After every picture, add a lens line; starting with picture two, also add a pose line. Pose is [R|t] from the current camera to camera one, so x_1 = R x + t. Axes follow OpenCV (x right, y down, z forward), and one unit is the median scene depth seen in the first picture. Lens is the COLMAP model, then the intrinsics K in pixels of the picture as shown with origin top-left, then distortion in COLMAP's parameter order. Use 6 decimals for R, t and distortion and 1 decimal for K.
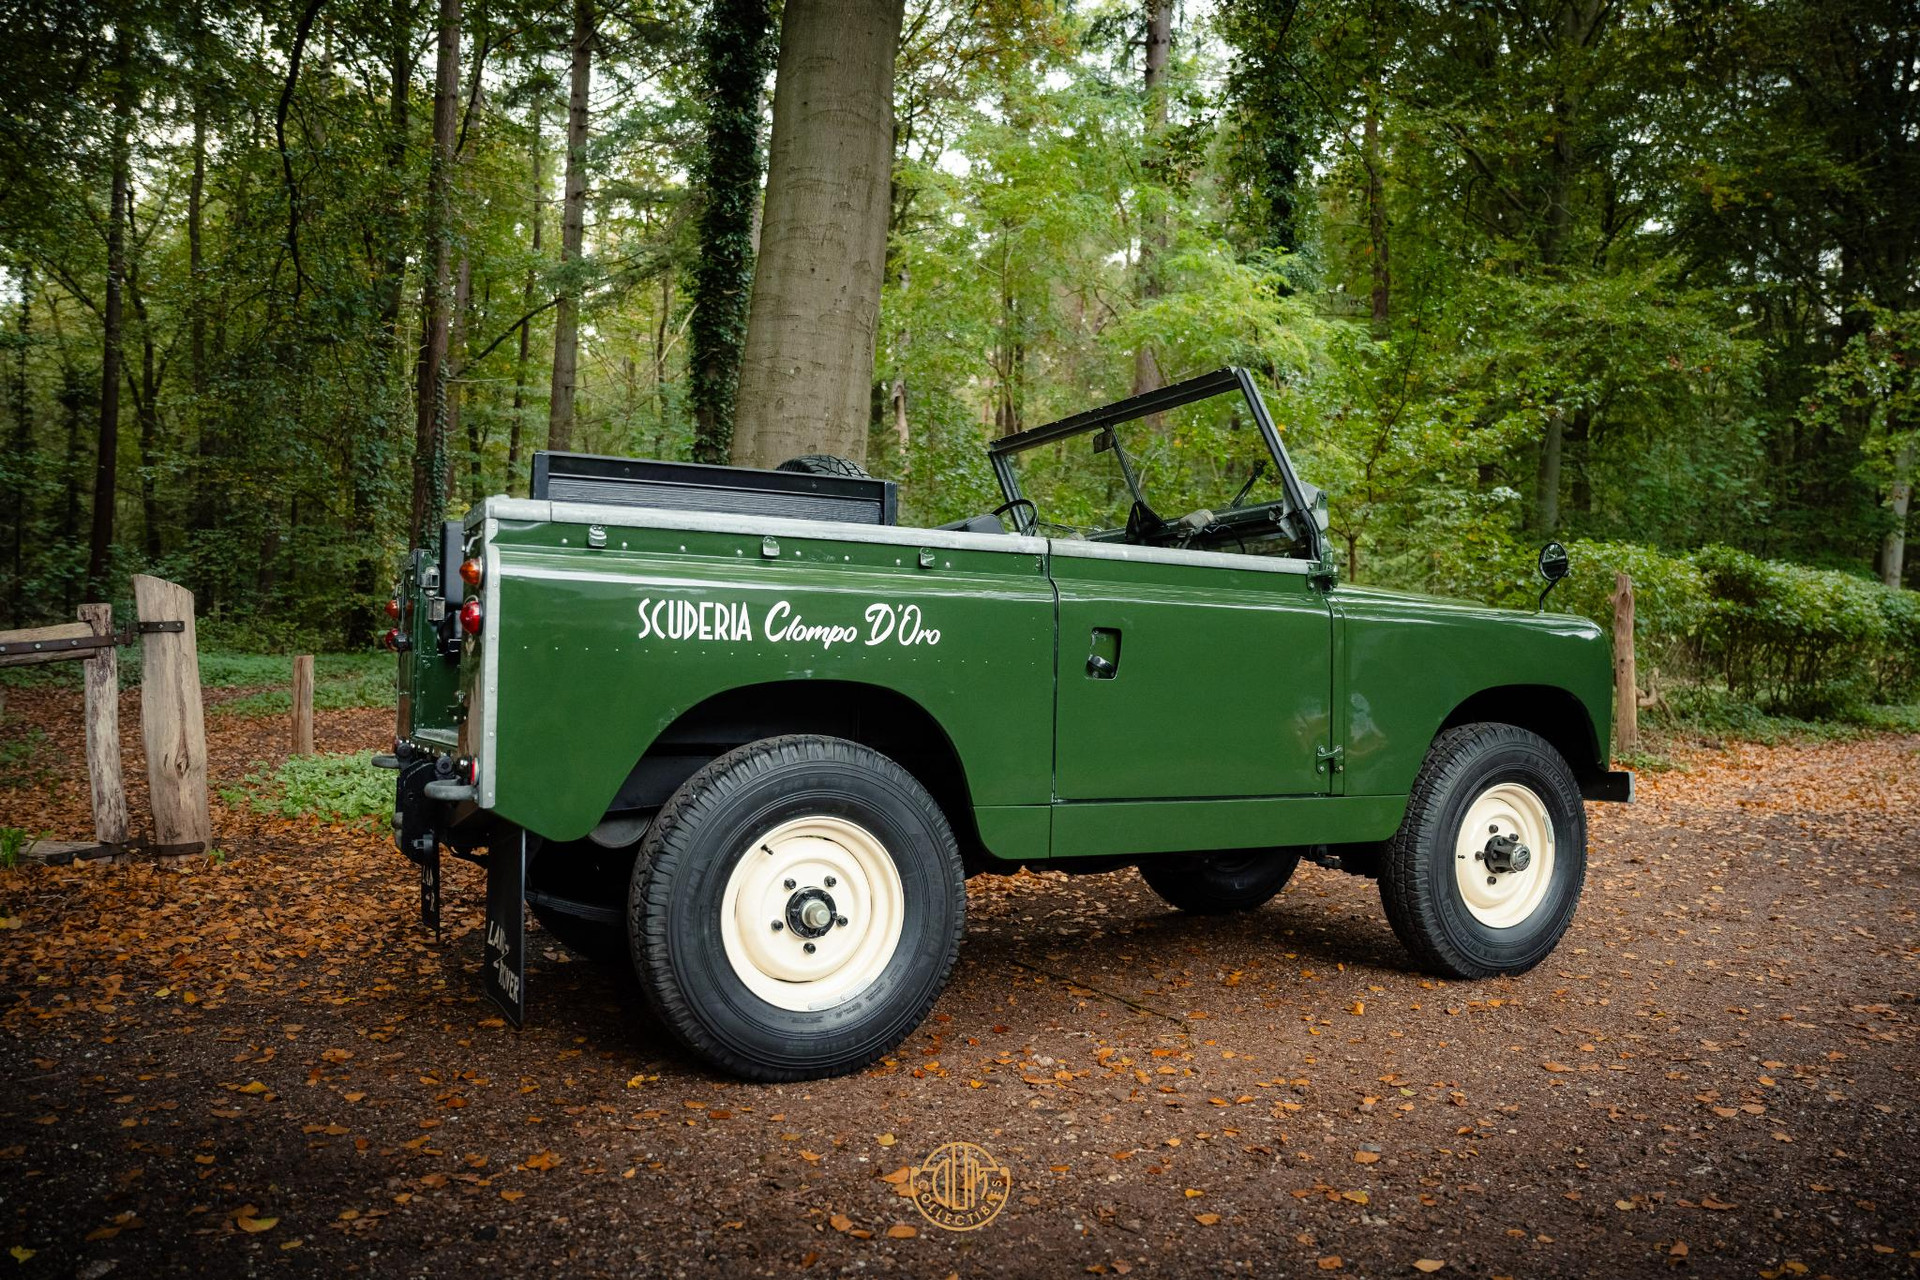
lens RADIAL K [[1433.5, 0, 978.2], [0, 1433.5, 647.3], [0, 0, 1]] dist [-0.133444, 0.101743]
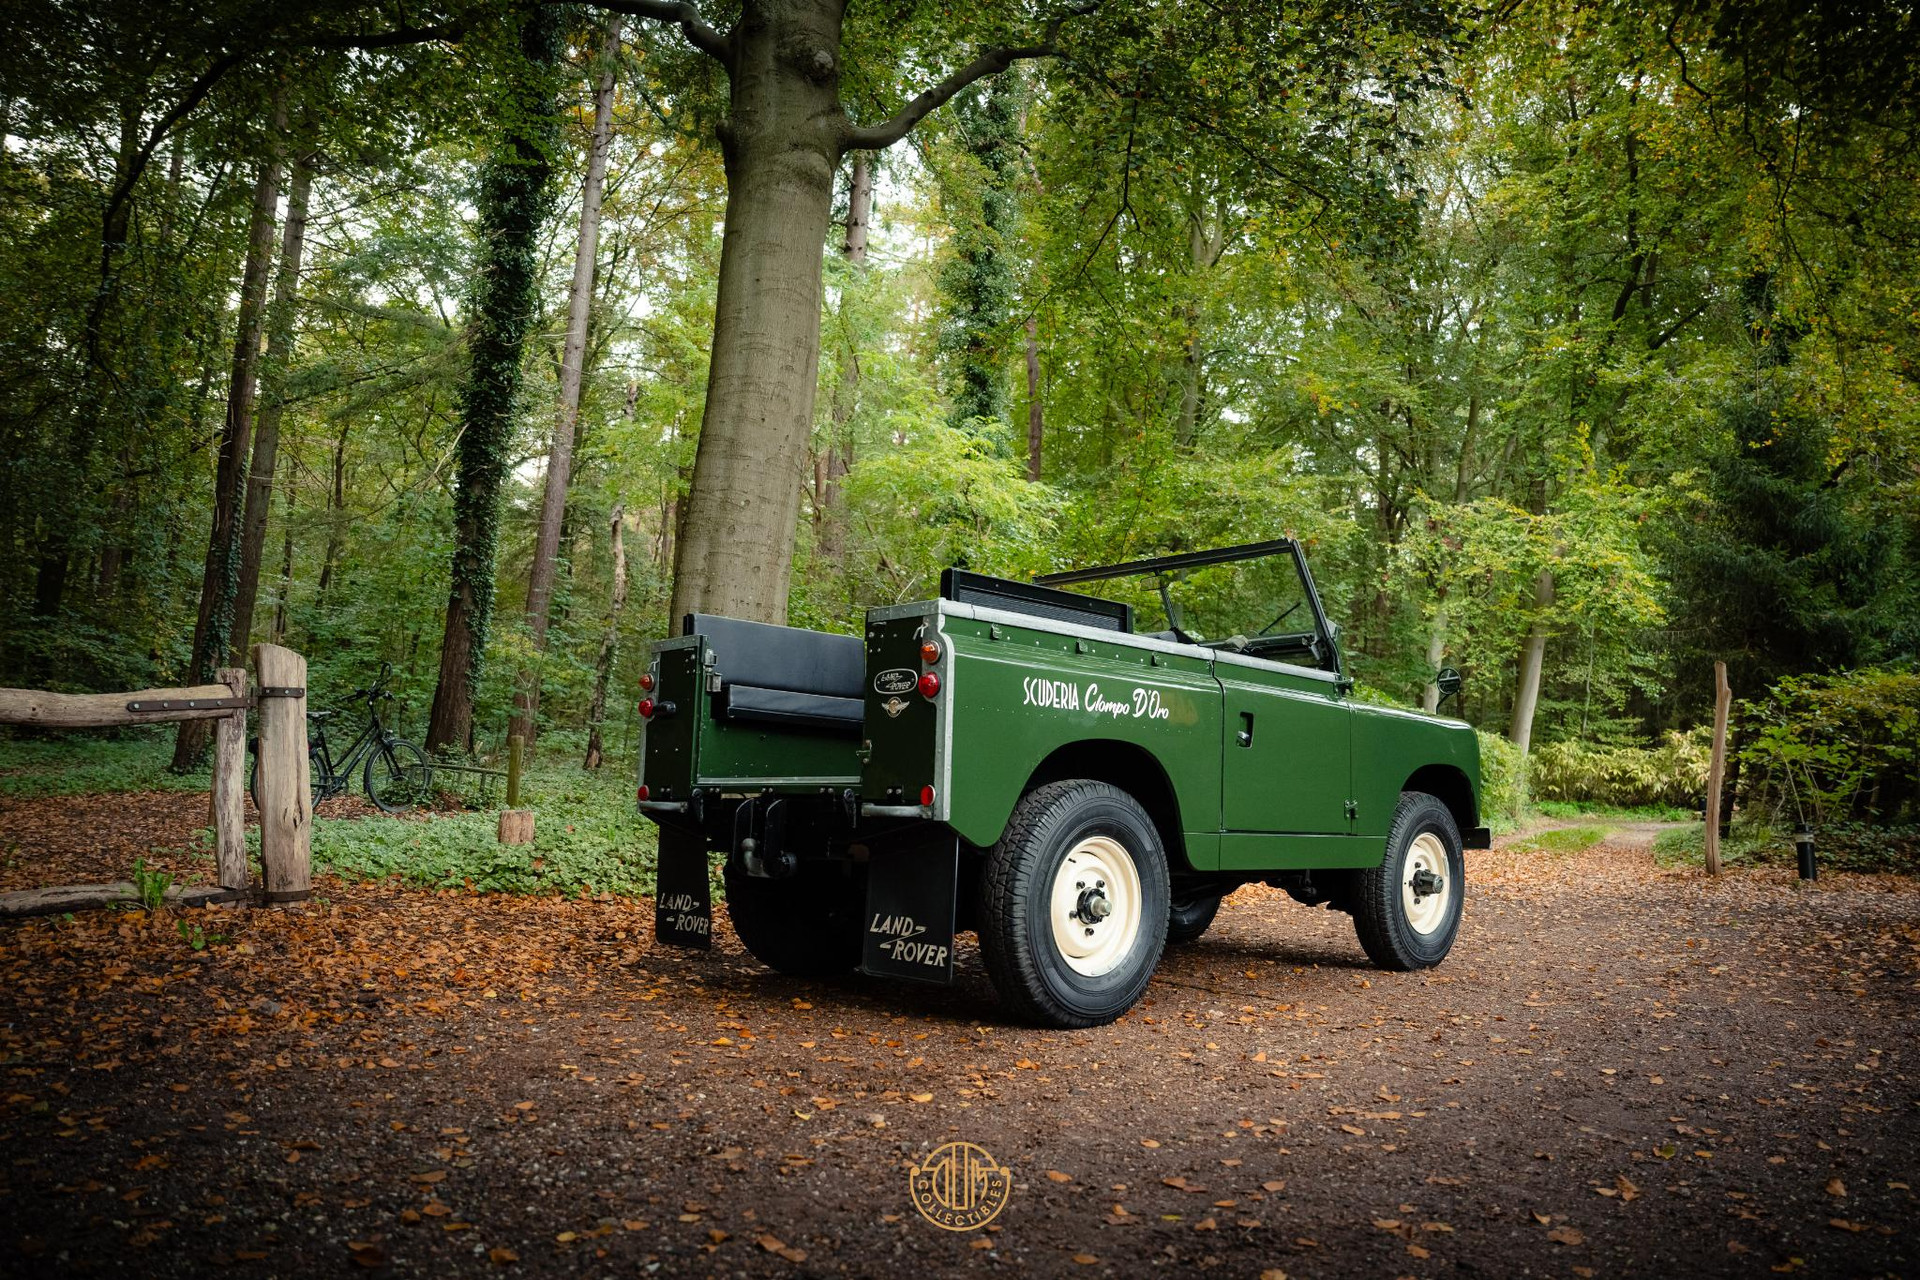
lens RADIAL K [[1351.5, 0, 960.5], [0, 1351.5, 636.8], [0, 0, 1]] dist [-0.136163, 0.097016]
pose [[0.962378, 0.048948, 0.267269, -0.459863], [-0.022783, 0.994713, -0.100138, 0.043618], [-0.270758, 0.090282, 0.958405, -0.195601]]
